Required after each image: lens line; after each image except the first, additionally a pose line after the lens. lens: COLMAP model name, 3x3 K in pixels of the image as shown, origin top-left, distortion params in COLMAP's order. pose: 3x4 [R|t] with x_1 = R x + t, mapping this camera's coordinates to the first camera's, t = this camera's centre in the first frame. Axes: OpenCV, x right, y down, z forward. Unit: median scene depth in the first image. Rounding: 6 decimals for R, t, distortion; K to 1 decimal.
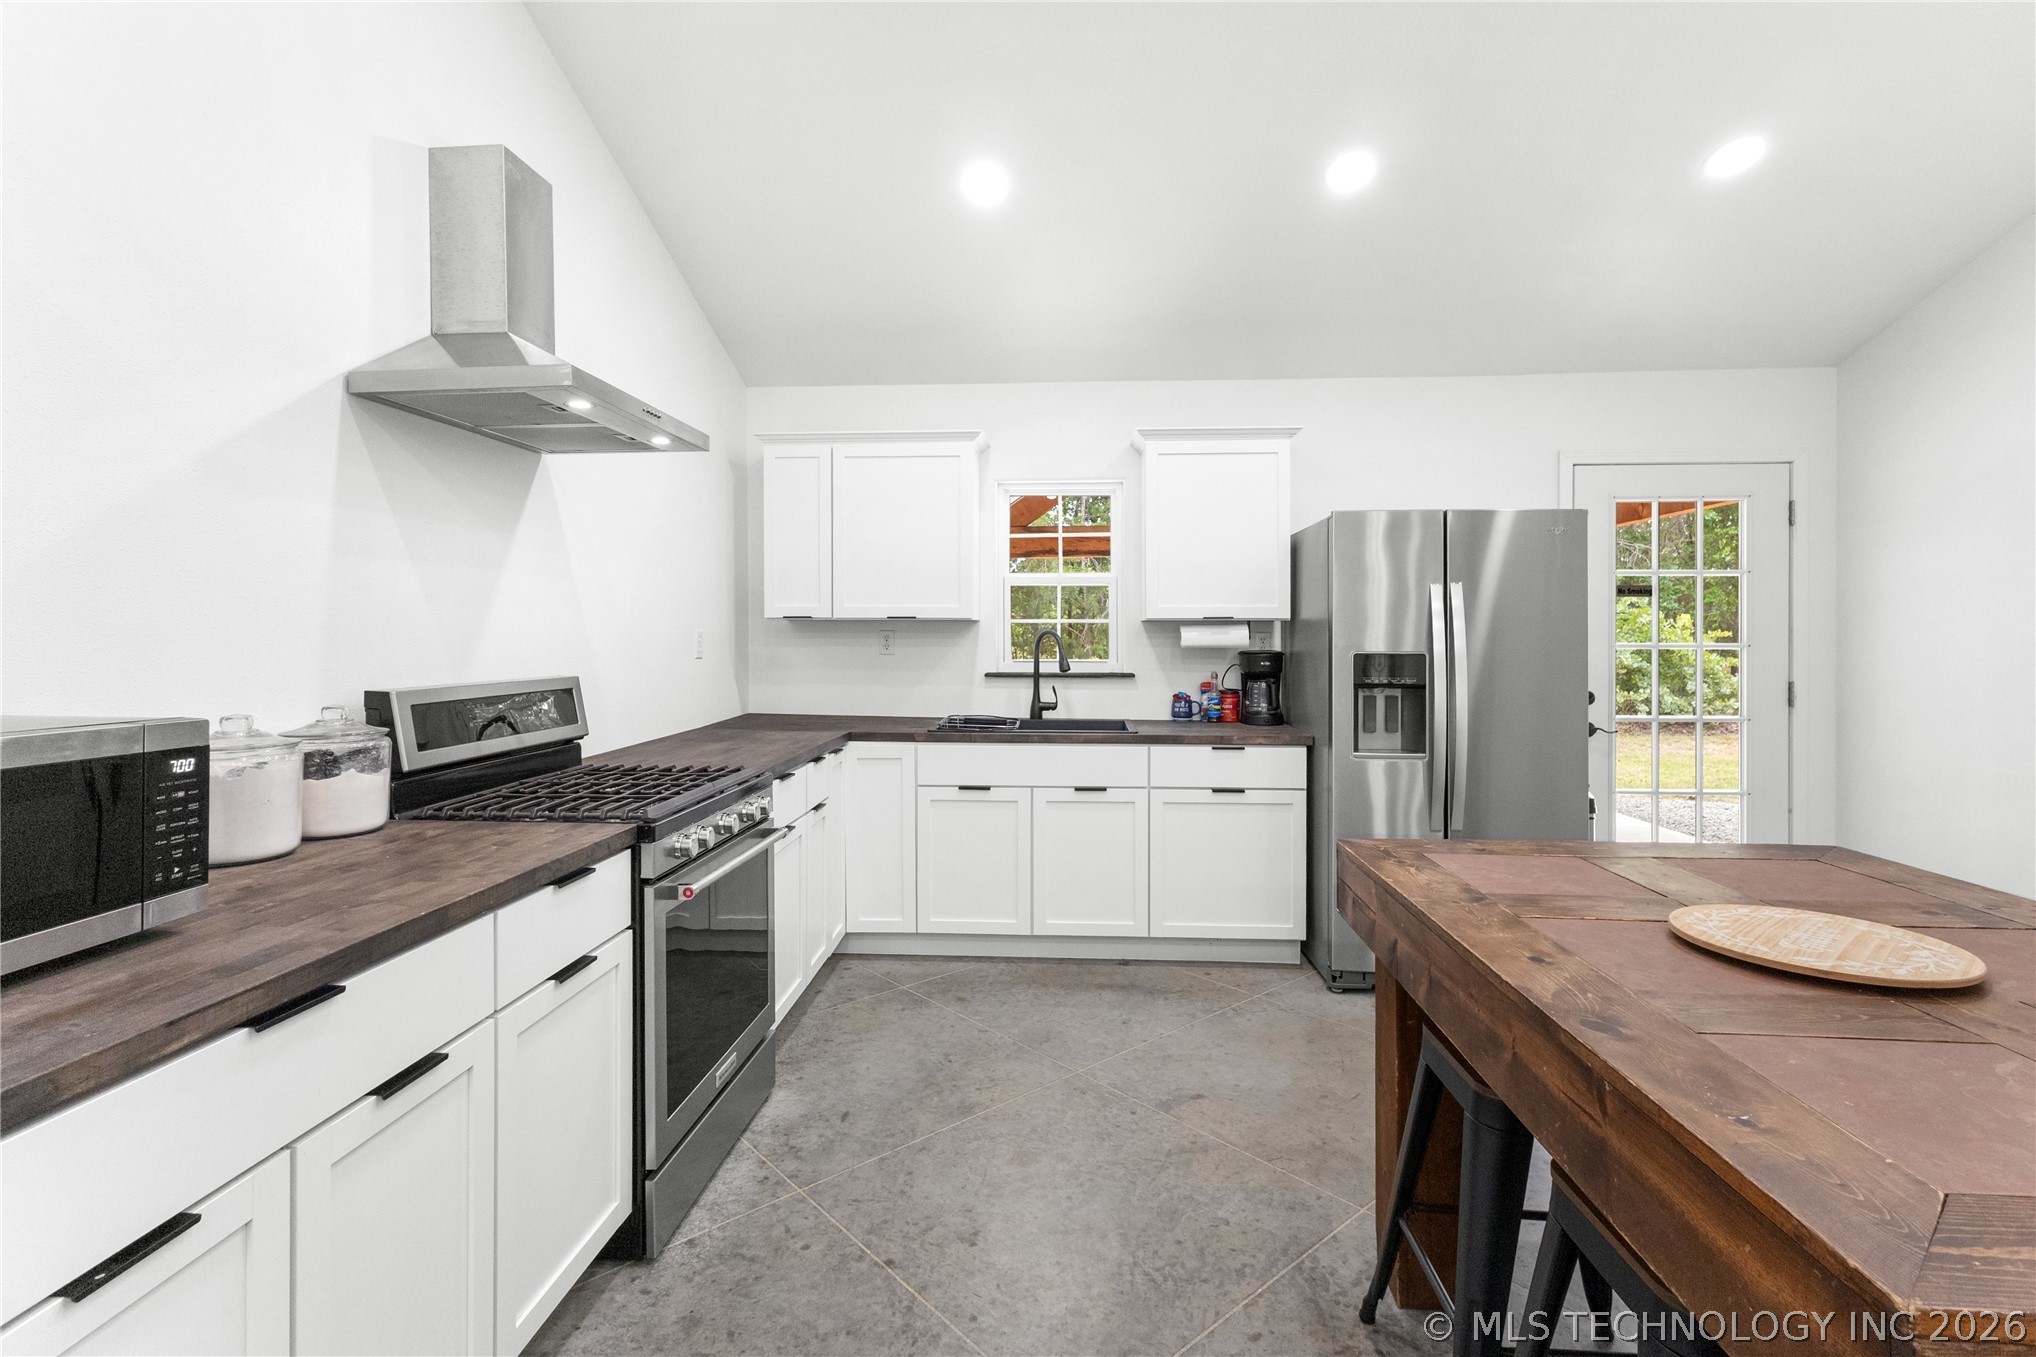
lens RADIAL K [[950.4, 0, 1014.6], [0, 950.4, 637.0], [0, 0, 1]] dist [-0.000658, 0.000002]
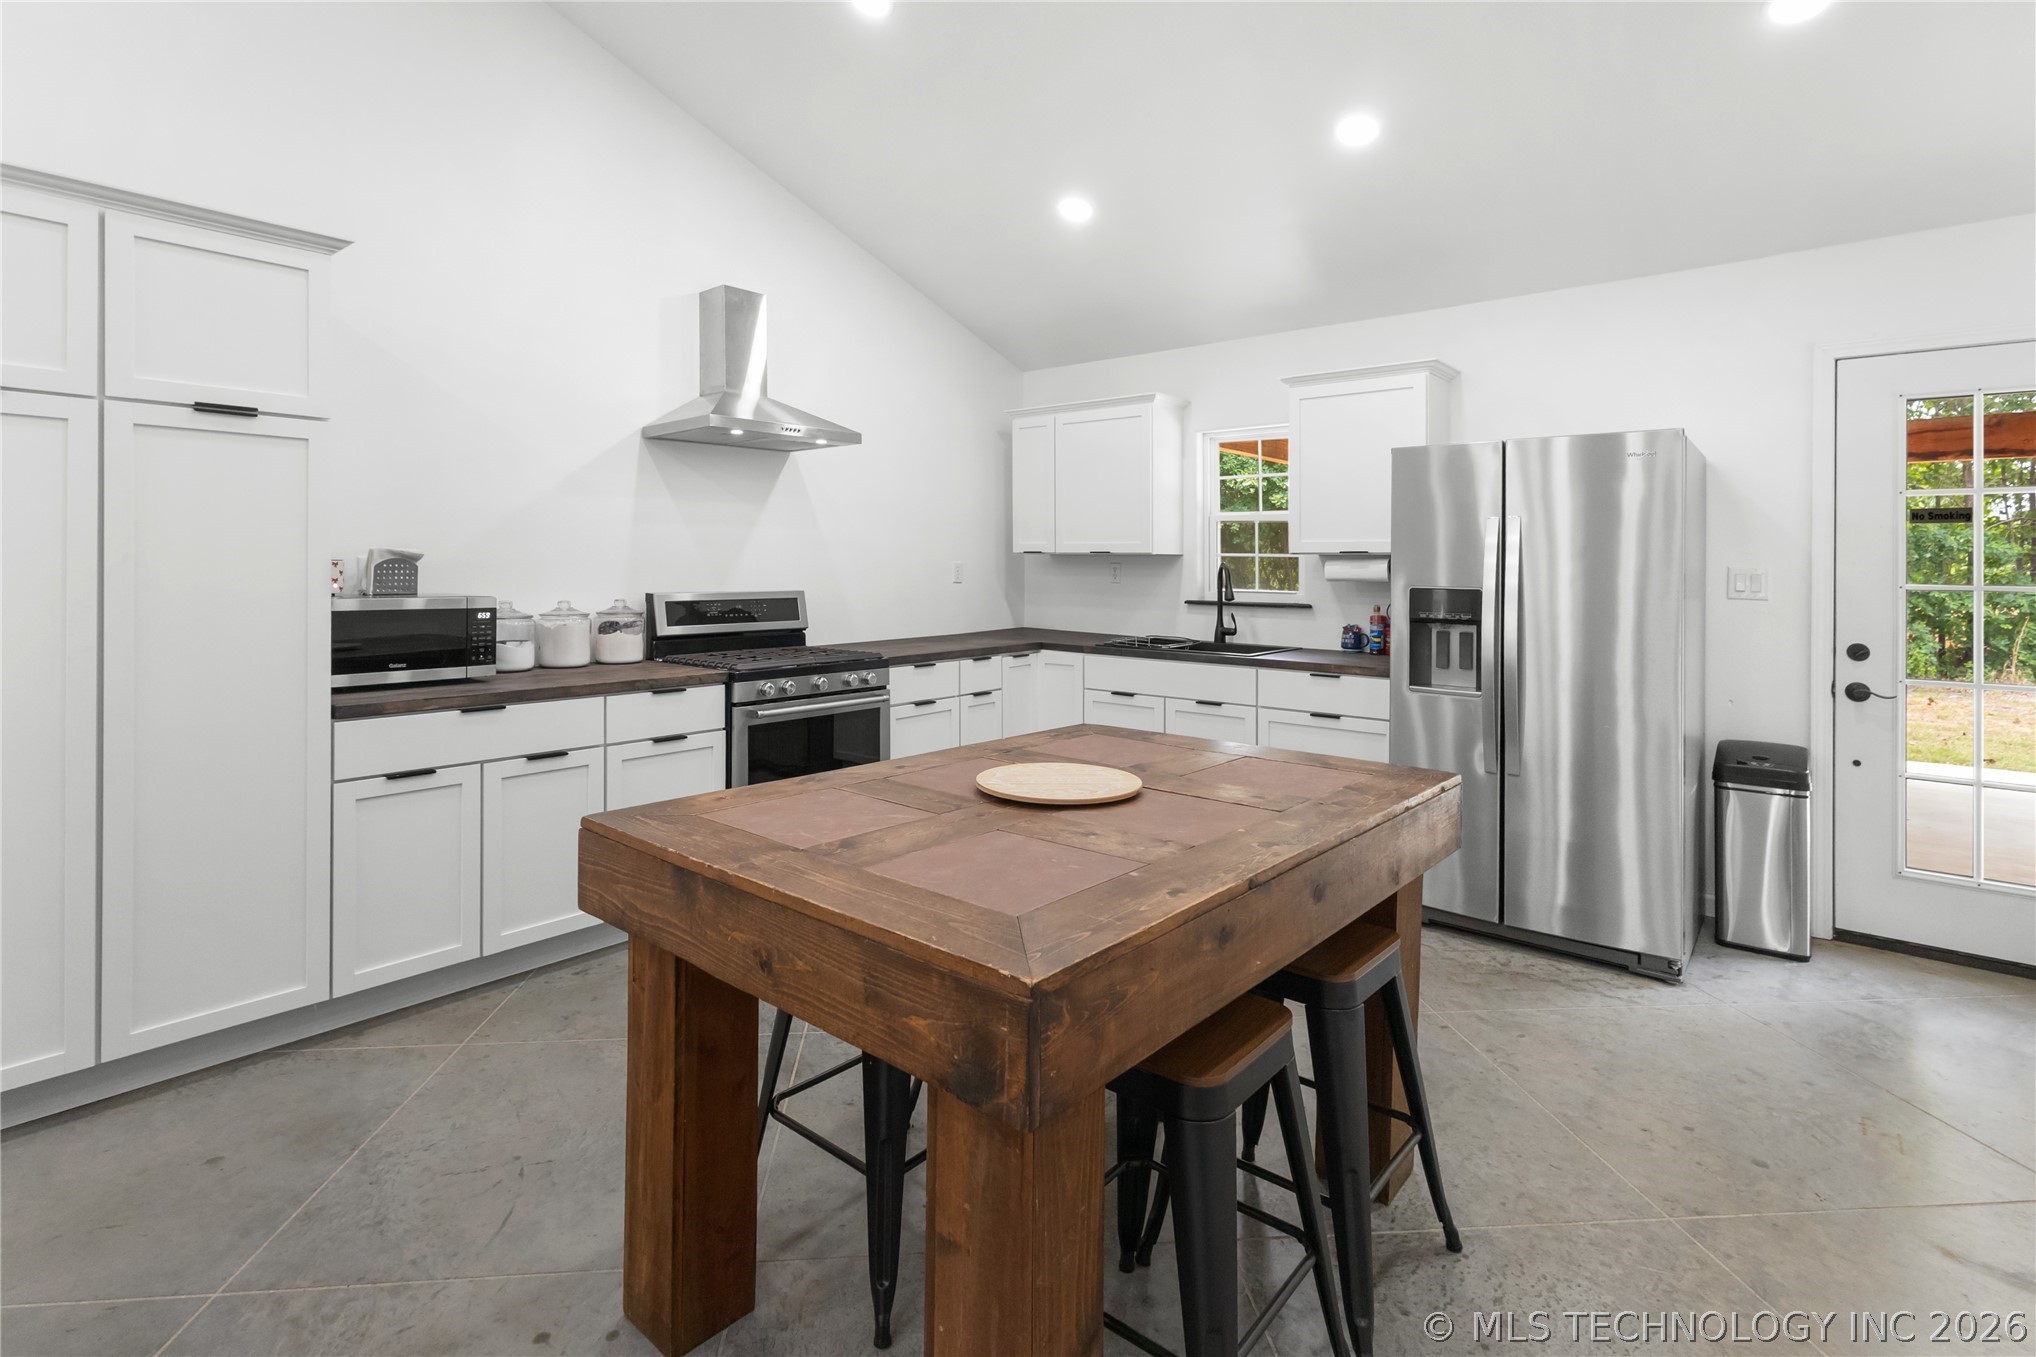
lens RADIAL K [[978.0, 0, 1012.7], [0, 978.0, 561.9], [0, 0, 1]] dist [0.000841, 0.001586]
pose [[0.807613, 0.003622, -0.589702, 0.580949], [-0.008402, 0.999950, -0.005365, -0.000502], [0.589653, 0.009287, 0.807603, -0.085293]]
